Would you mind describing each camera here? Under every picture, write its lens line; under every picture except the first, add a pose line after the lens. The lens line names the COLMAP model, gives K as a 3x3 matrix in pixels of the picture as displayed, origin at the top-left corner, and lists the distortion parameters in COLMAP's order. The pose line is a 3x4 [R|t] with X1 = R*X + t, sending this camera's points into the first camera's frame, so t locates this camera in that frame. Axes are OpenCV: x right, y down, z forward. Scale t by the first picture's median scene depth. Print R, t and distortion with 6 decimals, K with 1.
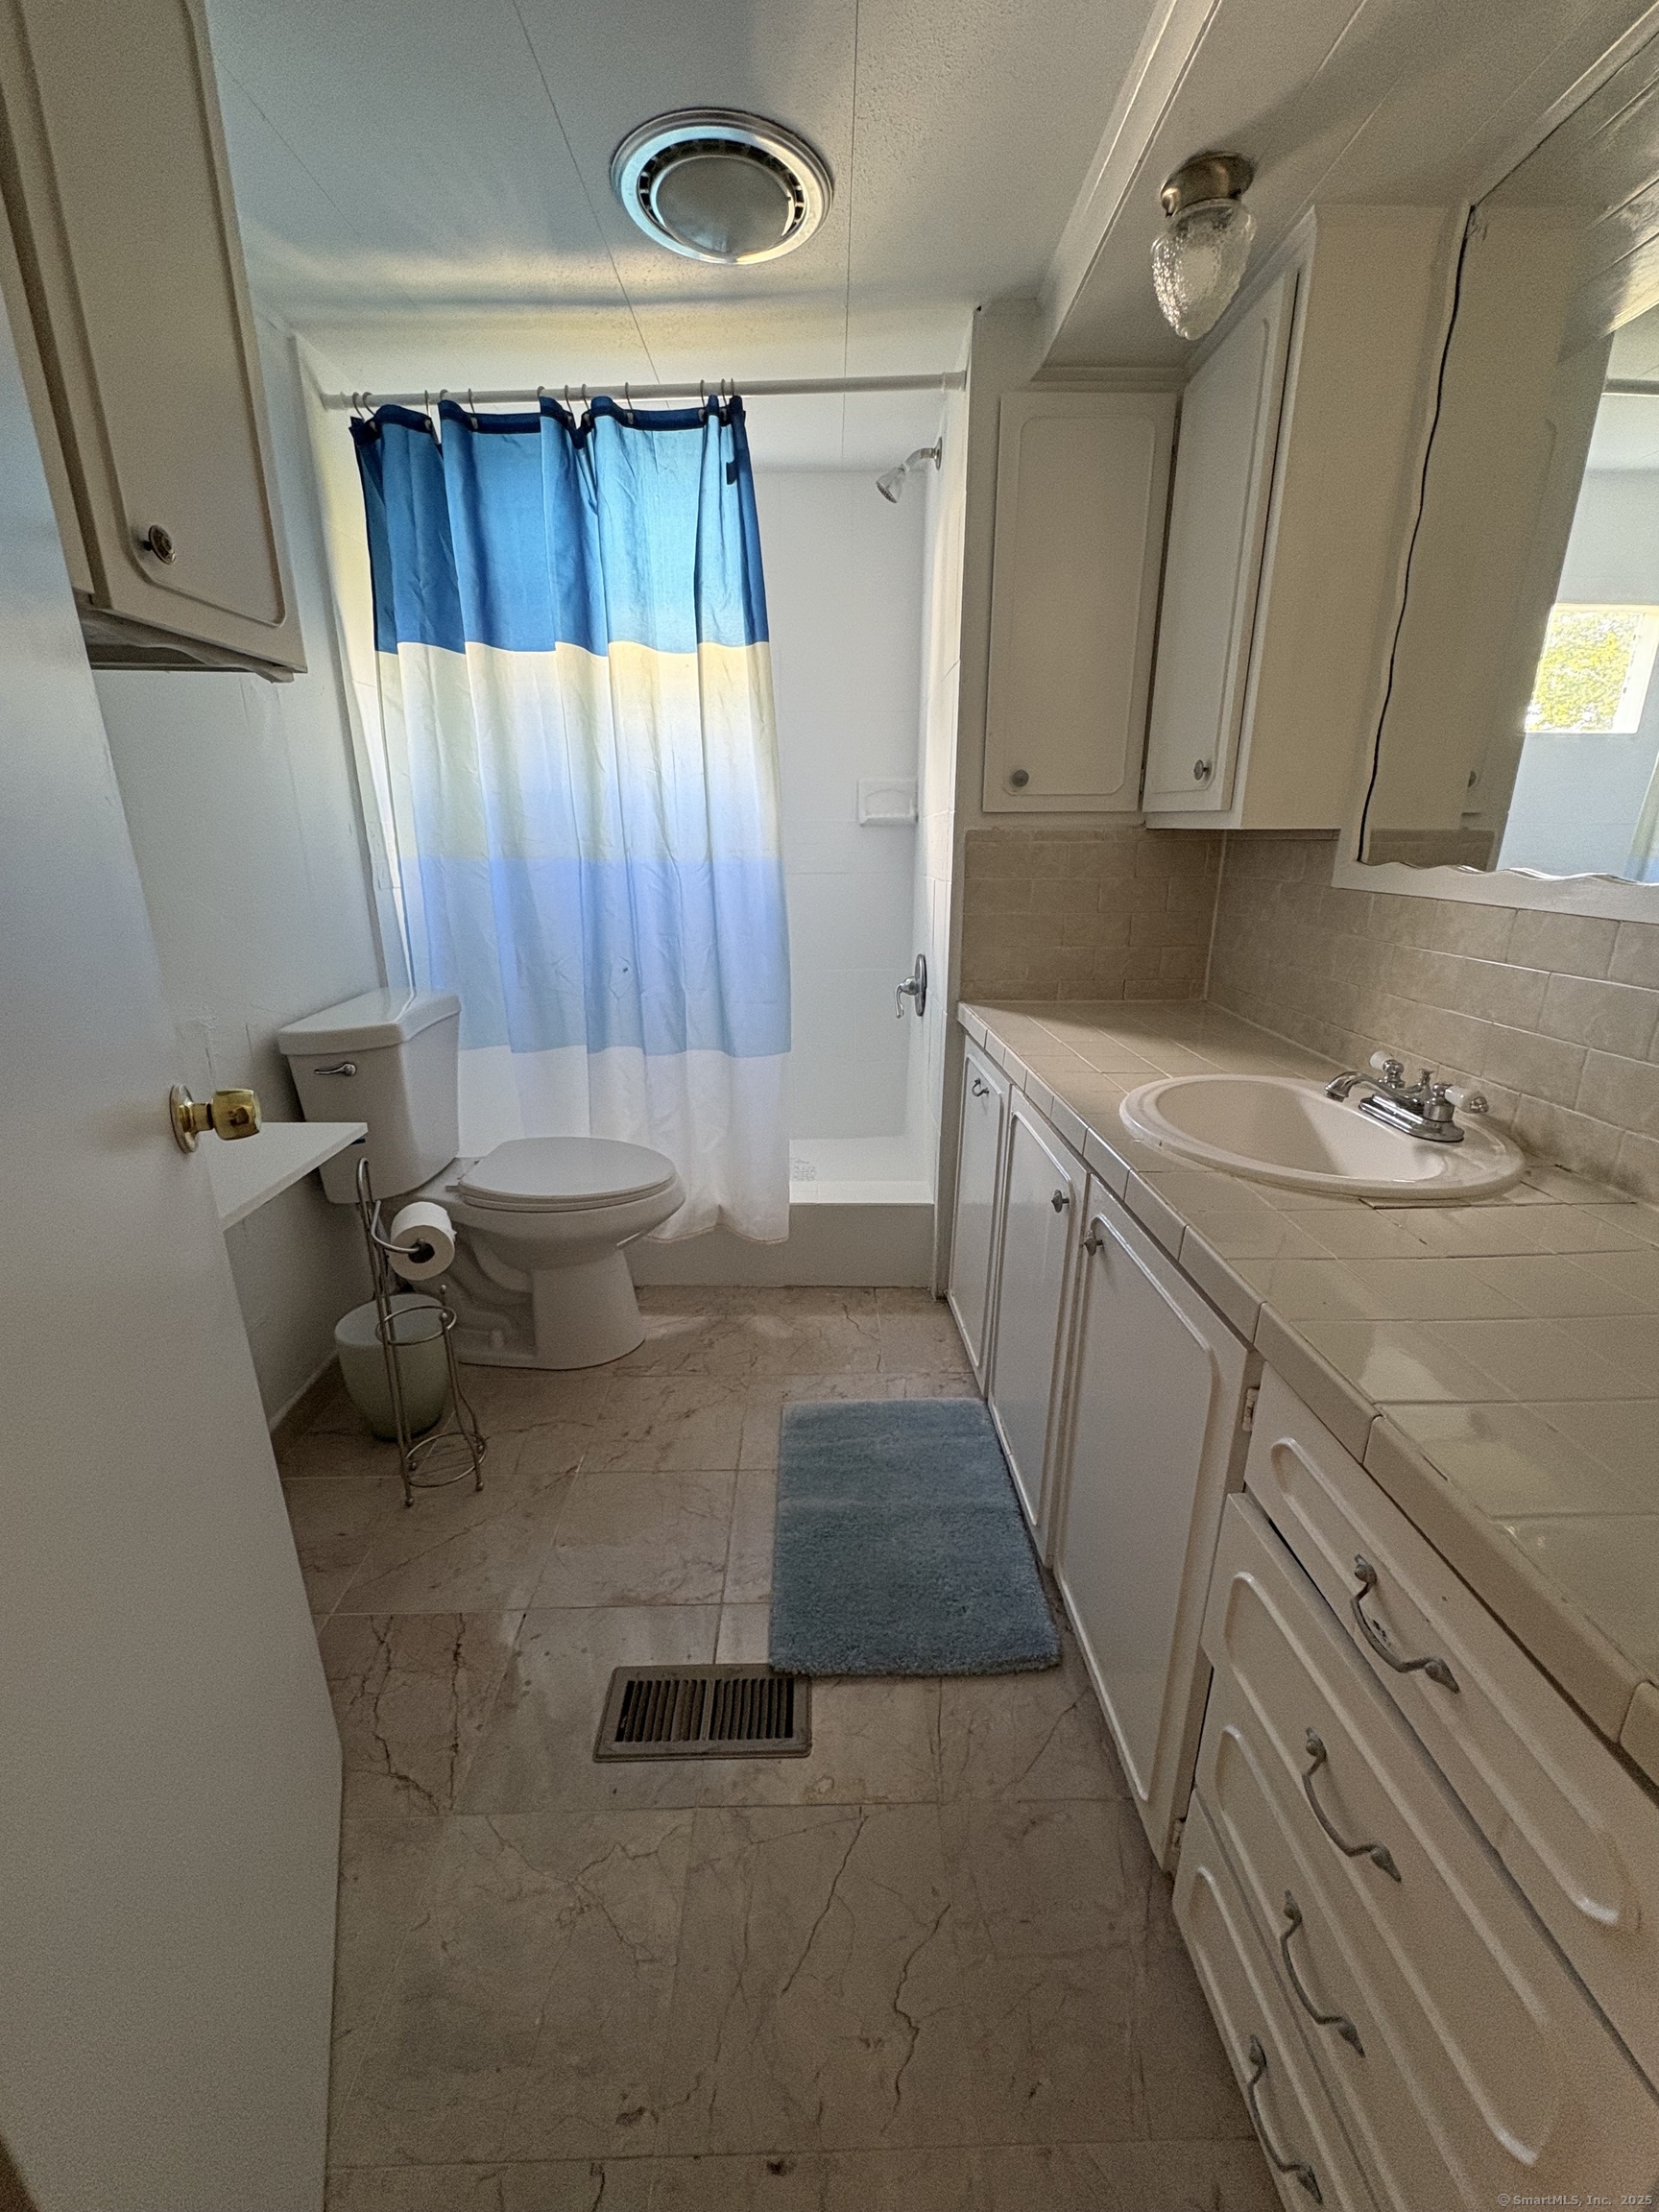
lens RADIAL K [[879.2, 0, 834.0], [0, 879.2, 1105.4], [0, 0, 1]] dist [-0.001557, 0.000312]
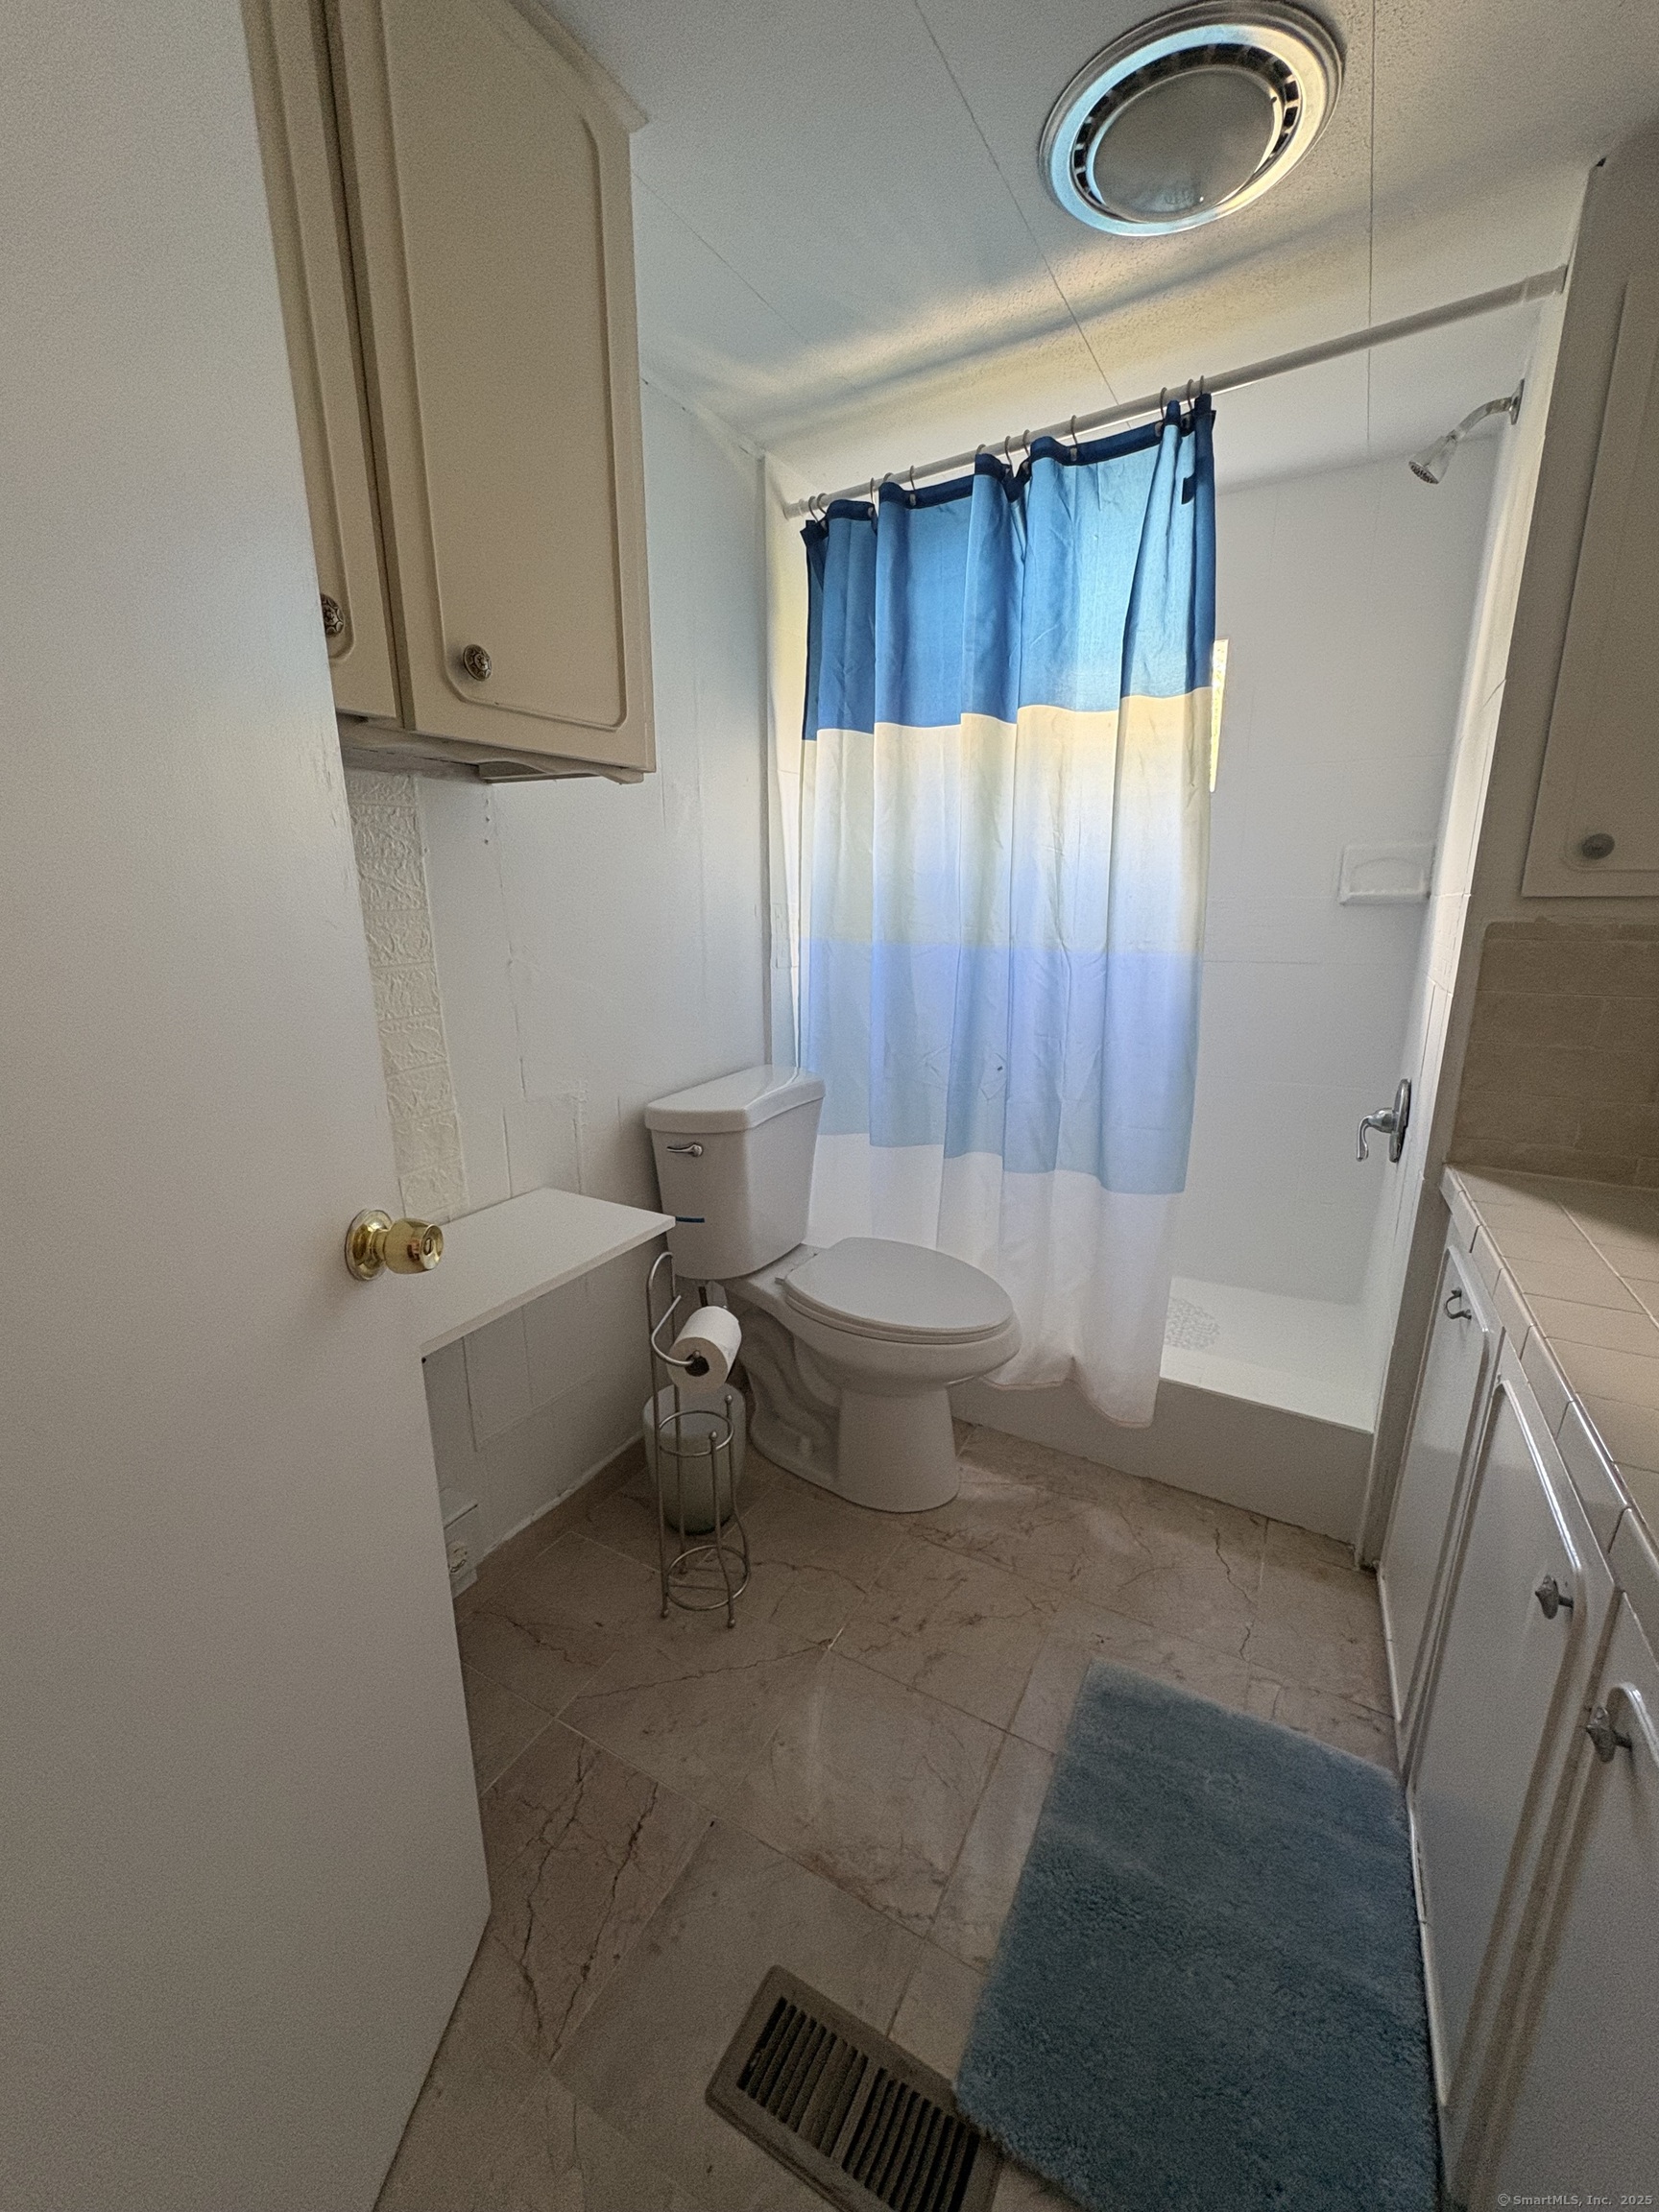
lens RADIAL K [[879.2, 0, 833.3], [0, 879.2, 1107.9], [0, 0, 1]] dist [-0.001557, 0.000312]
pose [[0.862458, 0.118457, -0.492071, 0.074189], [-0.147653, 0.988822, -0.020753, -0.092304], [0.484112, 0.090554, 0.870307, 0.195571]]
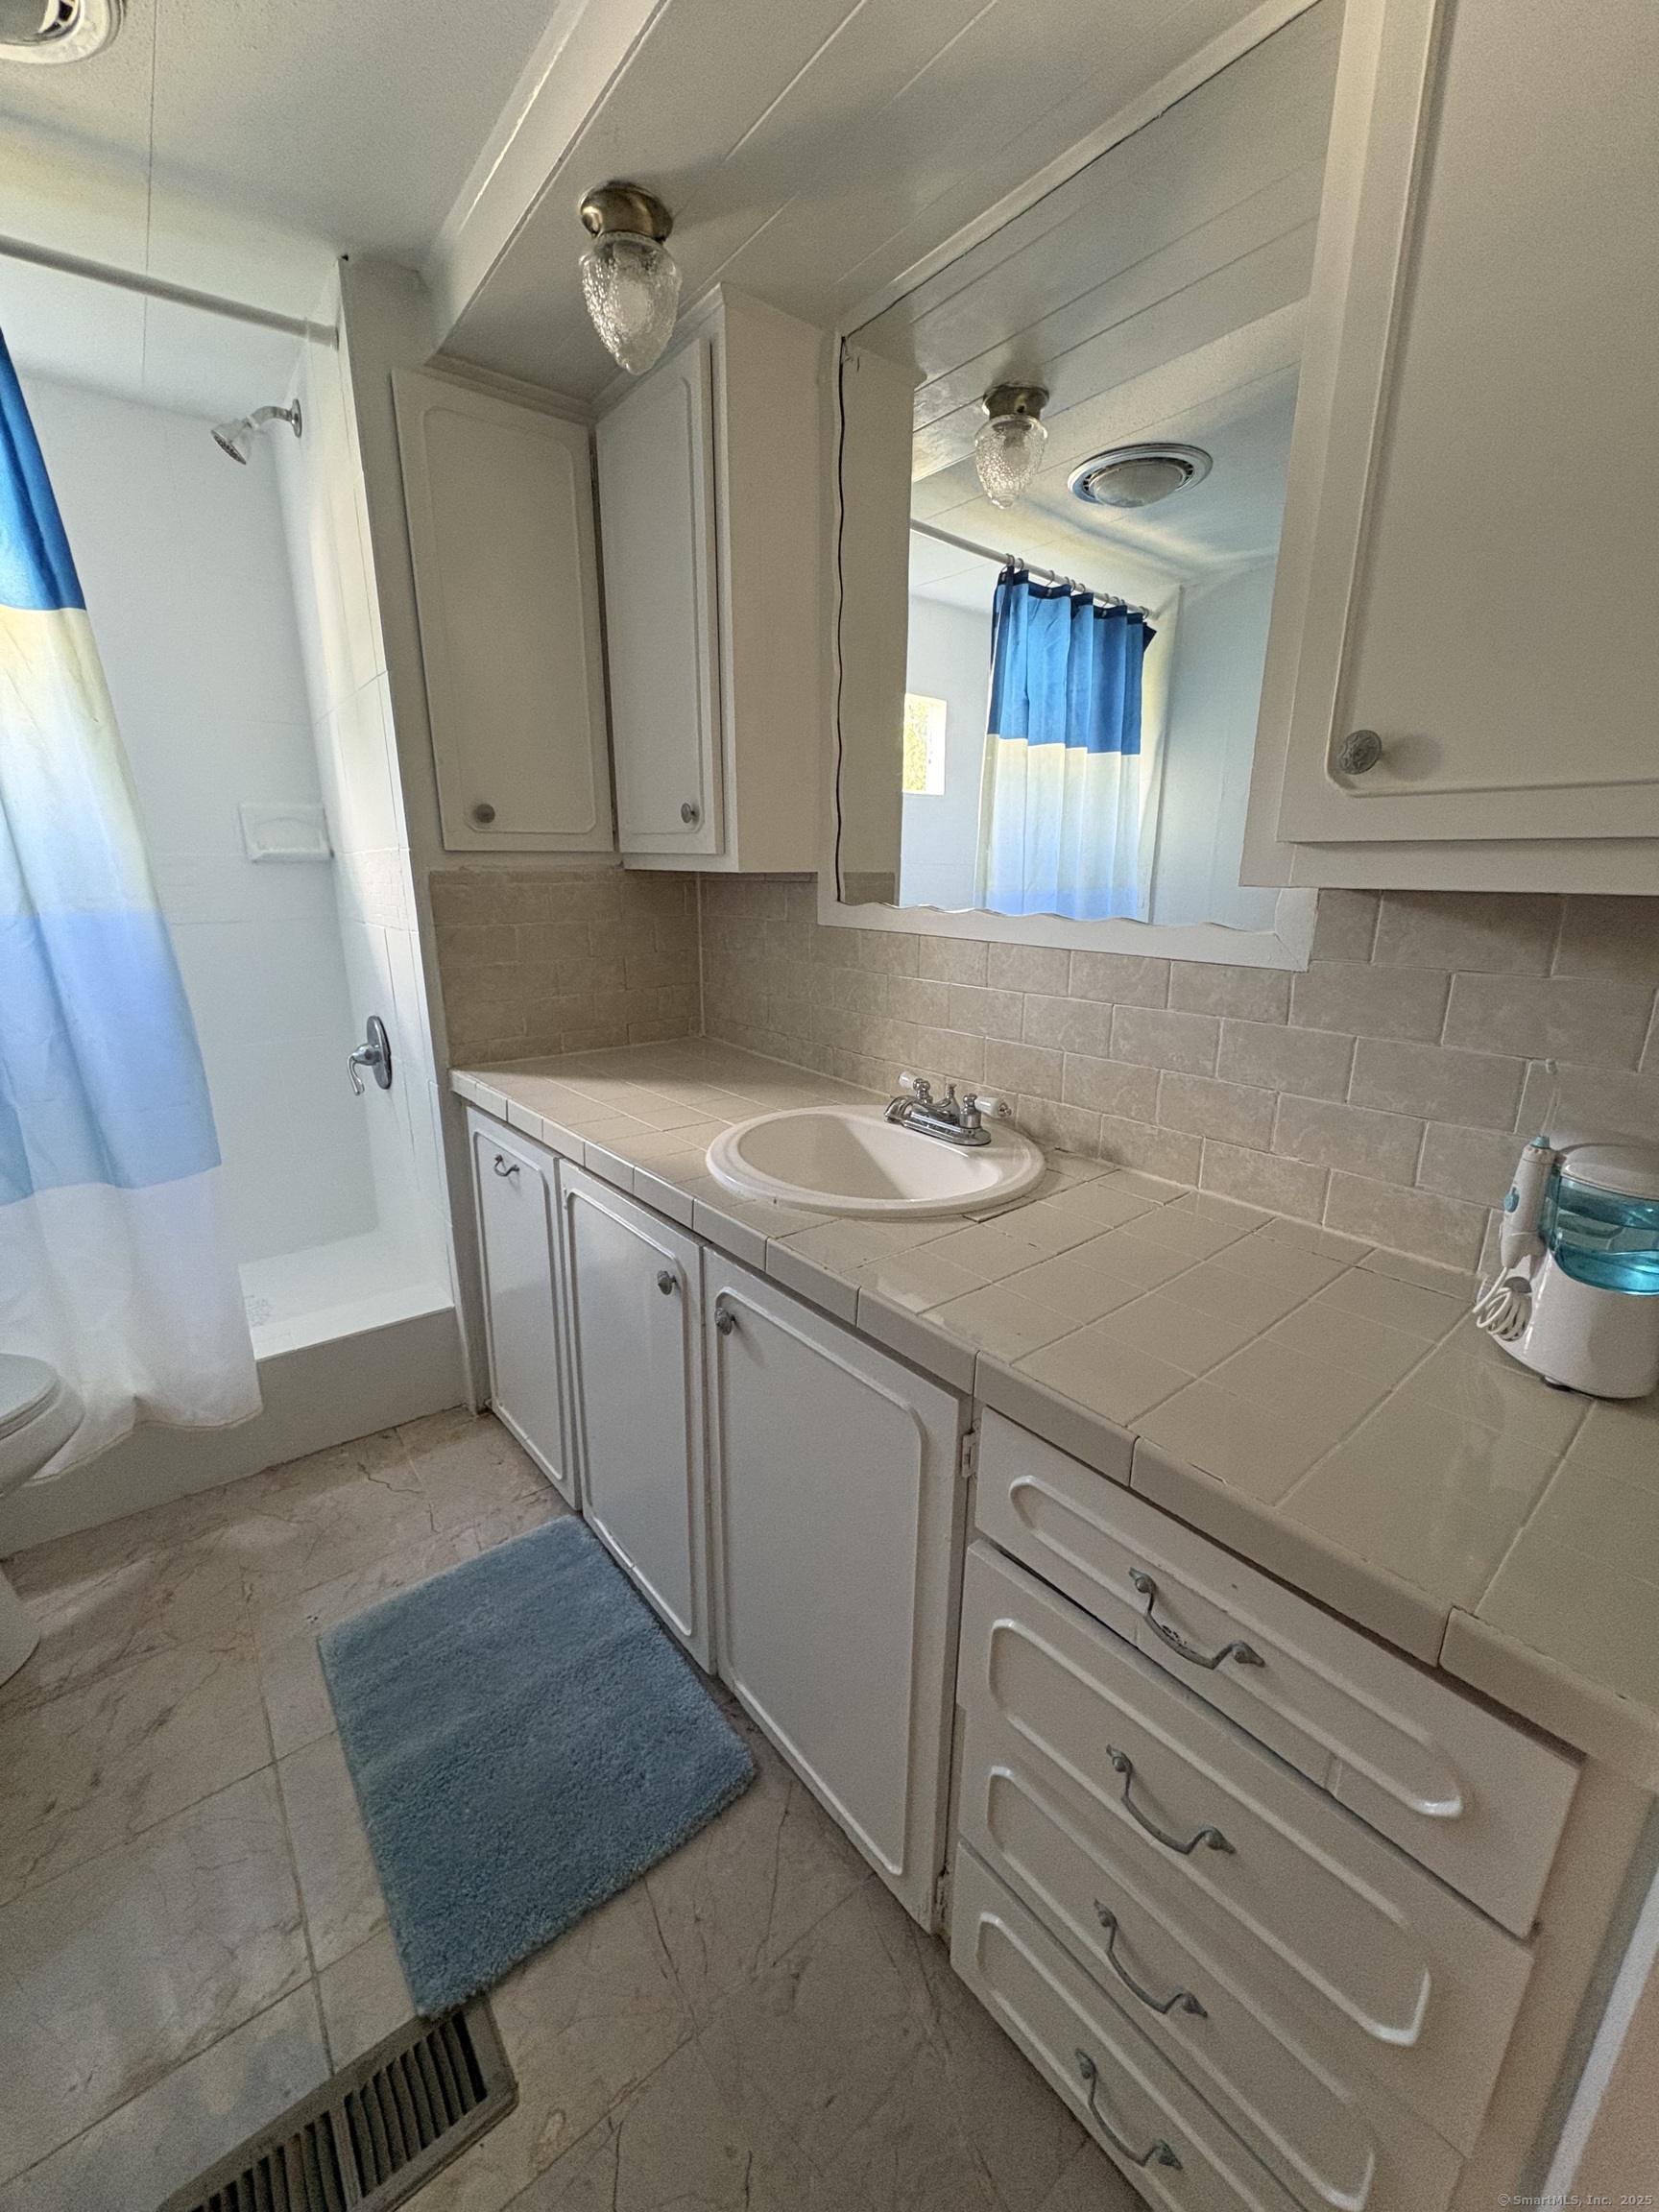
lens RADIAL K [[879.2, 0, 836.1], [0, 879.2, 1106.7], [0, 0, 1]] dist [-0.001557, 0.000312]
pose [[0.794693, -0.157074, 0.586336, -0.080889], [0.175637, 0.984122, 0.025588, -0.046332], [-0.581046, 0.082648, 0.809664, 0.112985]]
